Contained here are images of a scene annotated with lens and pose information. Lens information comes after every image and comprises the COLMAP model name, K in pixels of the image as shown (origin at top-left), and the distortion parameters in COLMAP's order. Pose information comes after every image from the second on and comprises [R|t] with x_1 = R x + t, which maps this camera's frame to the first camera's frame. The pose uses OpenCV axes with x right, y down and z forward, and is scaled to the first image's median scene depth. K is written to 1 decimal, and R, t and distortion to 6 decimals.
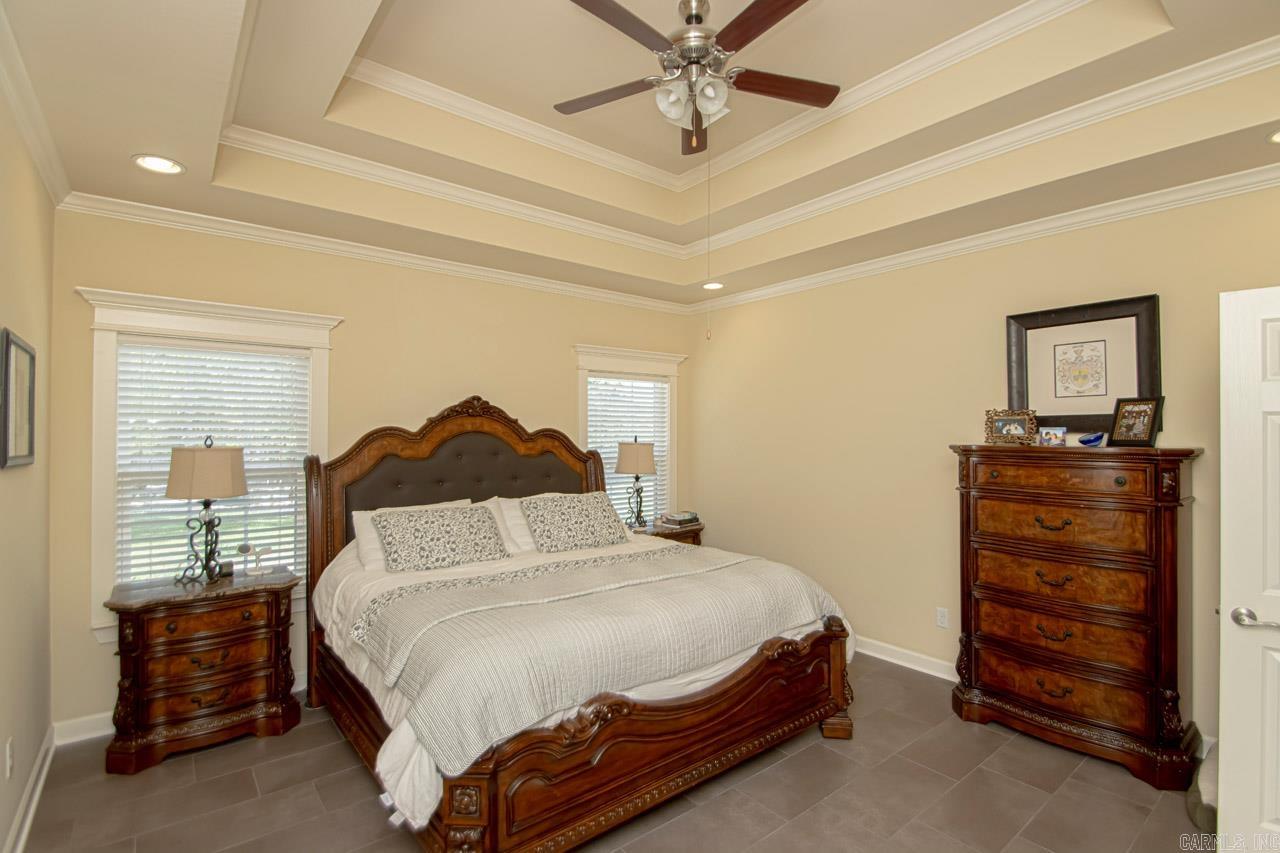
lens RADIAL K [[616.9, 0, 640.0], [0, 616.9, 430.3], [0, 0, 1]] dist [0.002611, -0.013514]
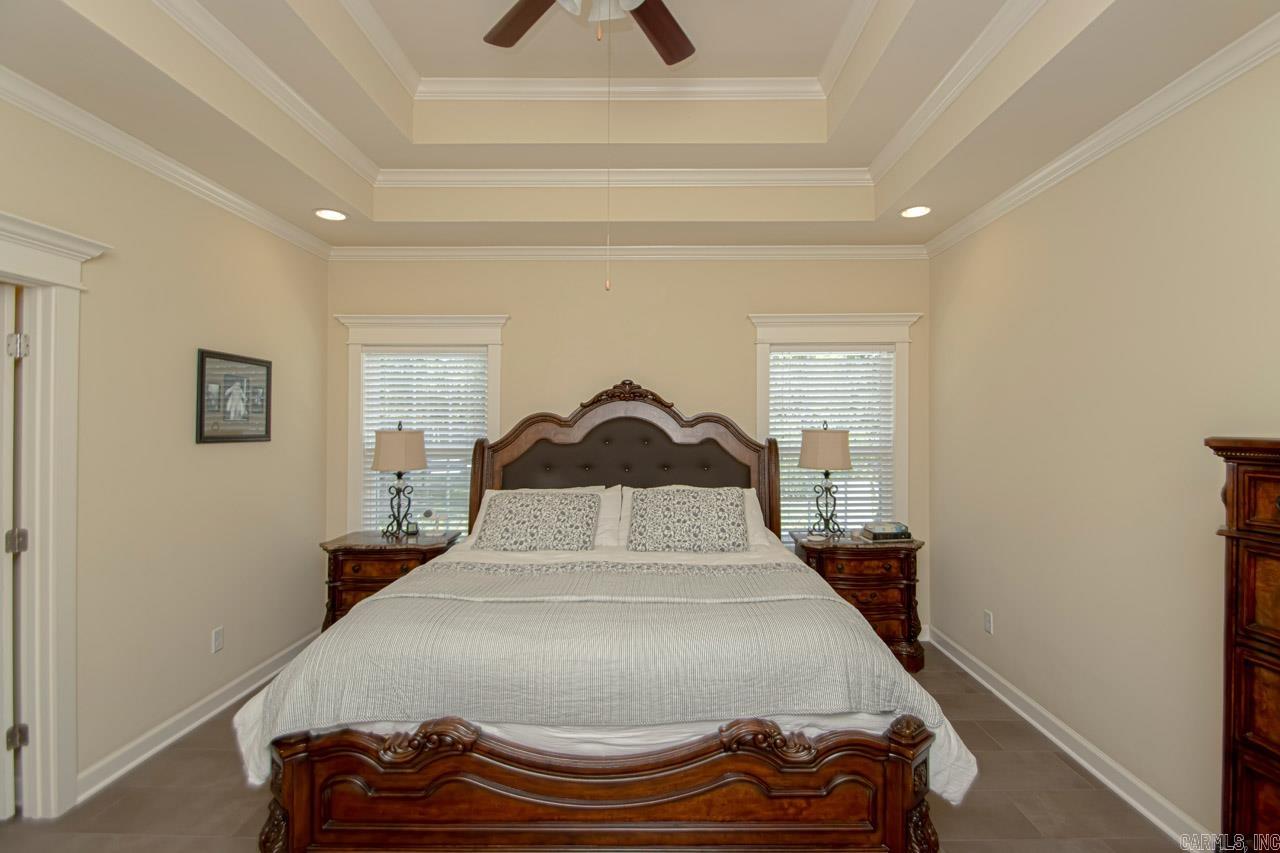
lens RADIAL K [[616.9, 0, 637.6], [0, 616.9, 418.8], [0, 0, 1]] dist [0.002611, -0.013514]
pose [[0.765487, -0.002061, -0.643448, 0.426383], [0.005492, 0.999979, 0.003332, 0.002286], [0.643428, -0.006084, 0.765483, 0.306246]]
